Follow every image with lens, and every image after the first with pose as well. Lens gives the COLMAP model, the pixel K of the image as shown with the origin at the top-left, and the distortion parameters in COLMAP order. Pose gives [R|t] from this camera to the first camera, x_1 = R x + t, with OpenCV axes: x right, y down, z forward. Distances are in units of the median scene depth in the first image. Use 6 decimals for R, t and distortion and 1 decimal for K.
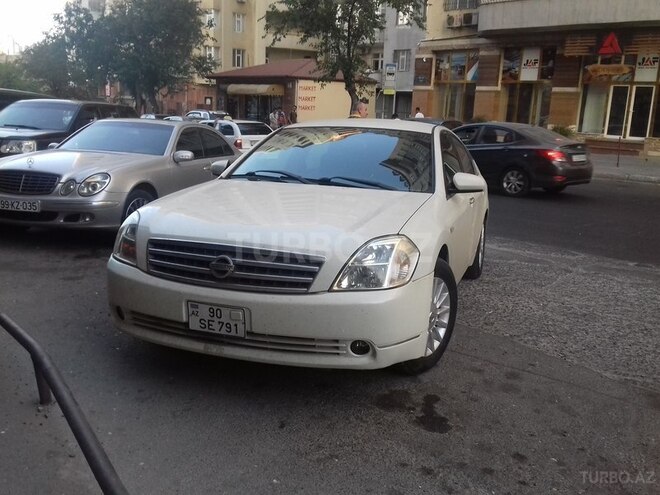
lens RADIAL K [[661.4, 0, 330.0], [0, 661.4, 247.5], [0, 0, 1]] dist [0.106597, -0.215321]
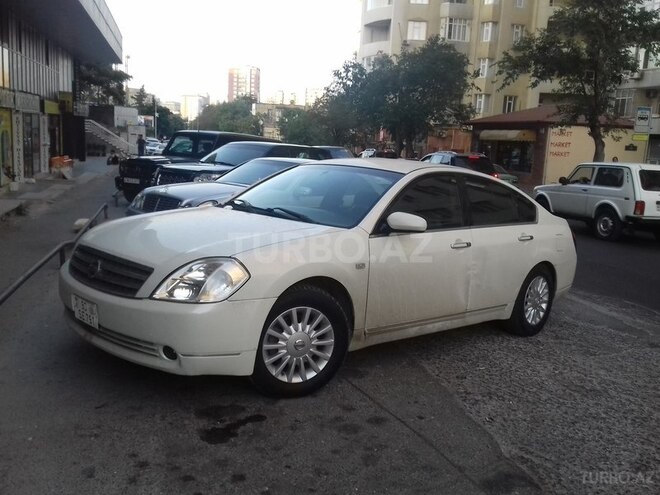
lens RADIAL K [[661.4, 0, 330.0], [0, 661.4, 247.5], [0, 0, 1]] dist [0.106597, -0.215321]
pose [[0.875001, 0.084414, -0.476706, 0.168271], [-0.117128, 0.992340, -0.039269, -0.002665], [0.469739, 0.090196, 0.878185, 0.025997]]
